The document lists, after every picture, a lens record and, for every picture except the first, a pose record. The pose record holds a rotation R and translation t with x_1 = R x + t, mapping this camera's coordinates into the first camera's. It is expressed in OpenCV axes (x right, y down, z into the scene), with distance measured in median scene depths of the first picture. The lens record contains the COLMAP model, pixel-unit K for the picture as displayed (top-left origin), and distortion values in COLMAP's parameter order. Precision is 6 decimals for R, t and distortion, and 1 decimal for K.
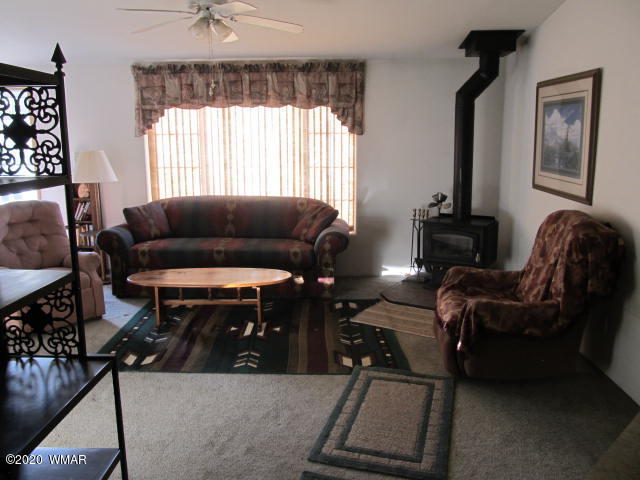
lens RADIAL K [[528.5, 0, 319.3], [0, 528.5, 235.4], [0, 0, 1]] dist [-0.044265, 0.013899]
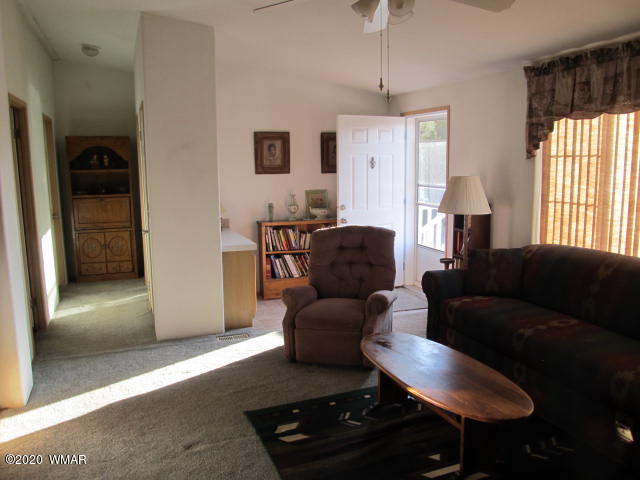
lens RADIAL K [[528.5, 0, 320.1], [0, 528.5, 242.6], [0, 0, 1]] dist [-0.044265, 0.013899]
pose [[0.392351, 0.137979, -0.909408, 0.331598], [-0.155536, 0.984400, 0.082254, -0.113696], [0.906570, 0.109173, 0.407691, 0.575277]]
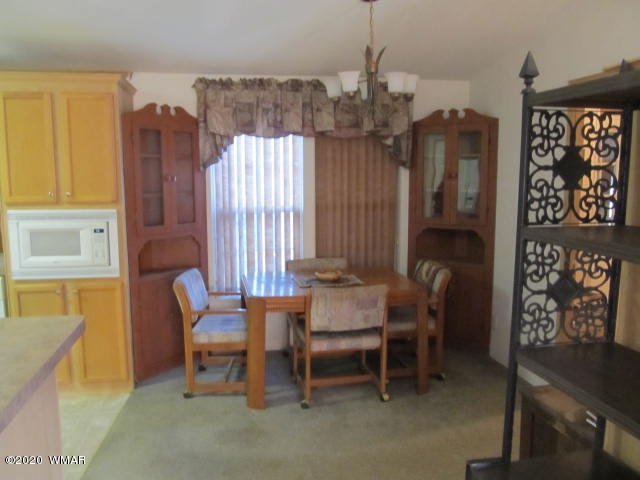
lens RADIAL K [[528.5, 0, 318.5], [0, 528.5, 240.8], [0, 0, 1]] dist [-0.044265, 0.013899]
pose [[0.975289, -0.035706, 0.218029, -0.427552], [0.044548, 0.998367, -0.035771, -0.030137], [-0.216395, 0.044599, 0.975287, 0.123898]]
